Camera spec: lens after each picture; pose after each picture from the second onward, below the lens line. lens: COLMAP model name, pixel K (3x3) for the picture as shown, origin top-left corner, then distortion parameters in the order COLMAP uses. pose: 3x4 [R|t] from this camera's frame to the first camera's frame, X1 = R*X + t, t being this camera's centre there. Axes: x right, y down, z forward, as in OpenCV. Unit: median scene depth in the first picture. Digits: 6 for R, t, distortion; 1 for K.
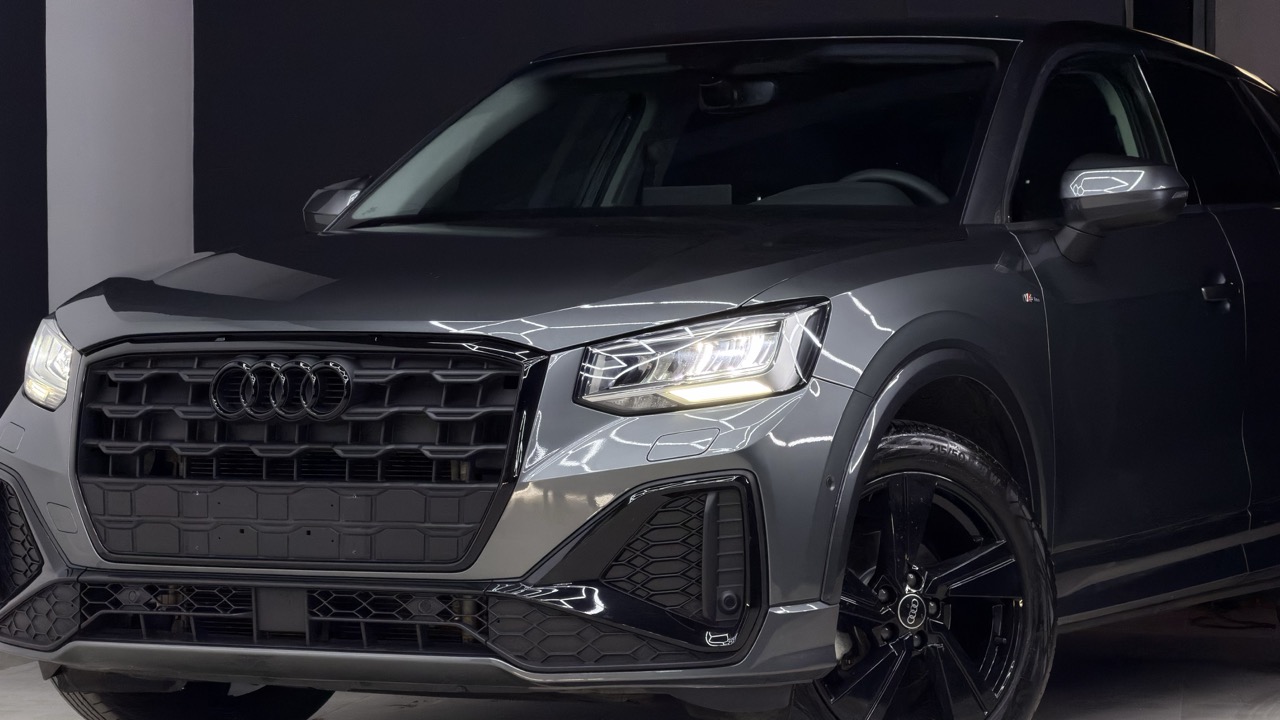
lens RADIAL K [[3882.7, 0, 640.0], [0, 3882.7, 360.0], [0, 0, 1]] dist [0.282783, 1.851183]
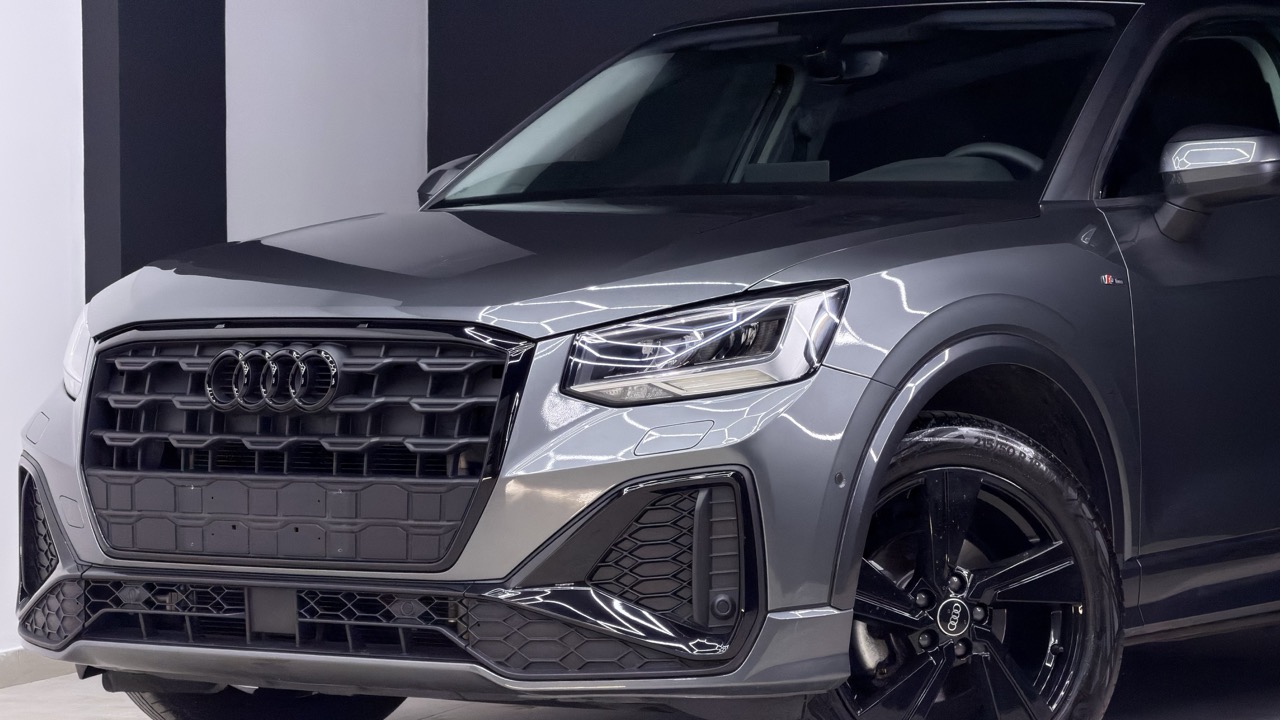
lens RADIAL K [[3882.7, 0, 640.0], [0, 3882.7, 360.0], [0, 0, 1]] dist [0.282783, 1.851183]
pose [[0.990347, -0.000447, -0.138611, 0.128247], [0.001024, 0.999991, 0.004092, -0.000806], [0.138608, -0.004194, 0.990338, 0.069721]]
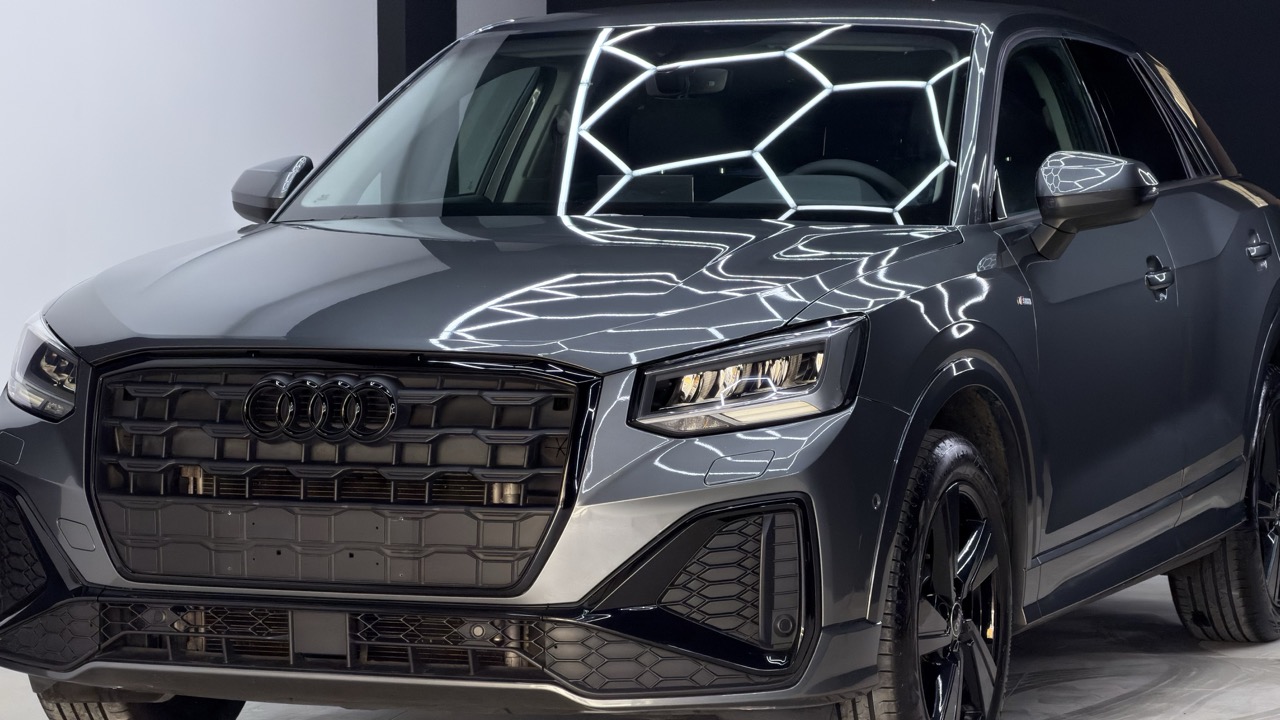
lens RADIAL K [[3882.7, 0, 640.0], [0, 3882.7, 360.0], [0, 0, 1]] dist [0.282783, 1.851183]
pose [[0.993036, -0.003283, 0.117767, -0.127001], [-0.001250, 0.999262, 0.038401, -0.042573], [-0.117806, -0.038281, 0.992298, 0.015104]]
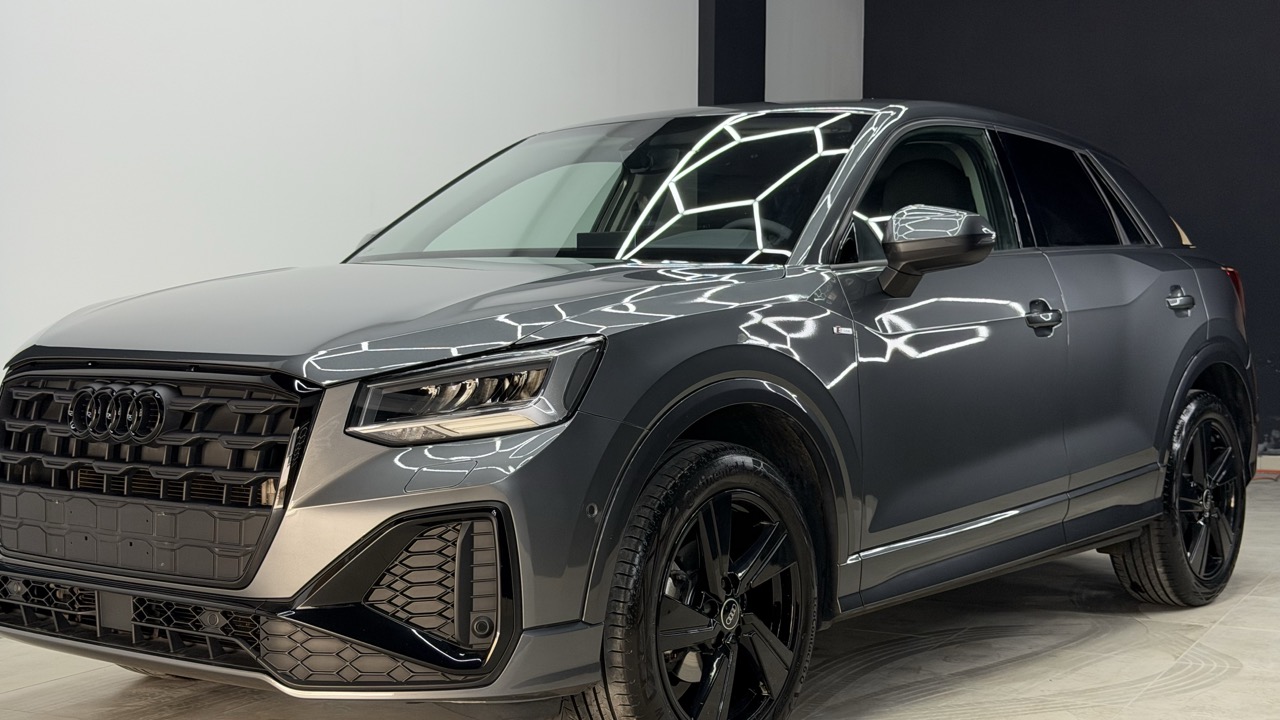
lens RADIAL K [[1808.0, 0, 640.0], [0, 1808.0, 360.0], [0, 0, 1]] dist [0.141342, -0.111460]
pose [[0.988171, 0.011471, -0.152928, 0.135178], [-0.007423, 0.999607, 0.027017, -0.022823], [0.153178, -0.025562, 0.987868, 0.504812]]
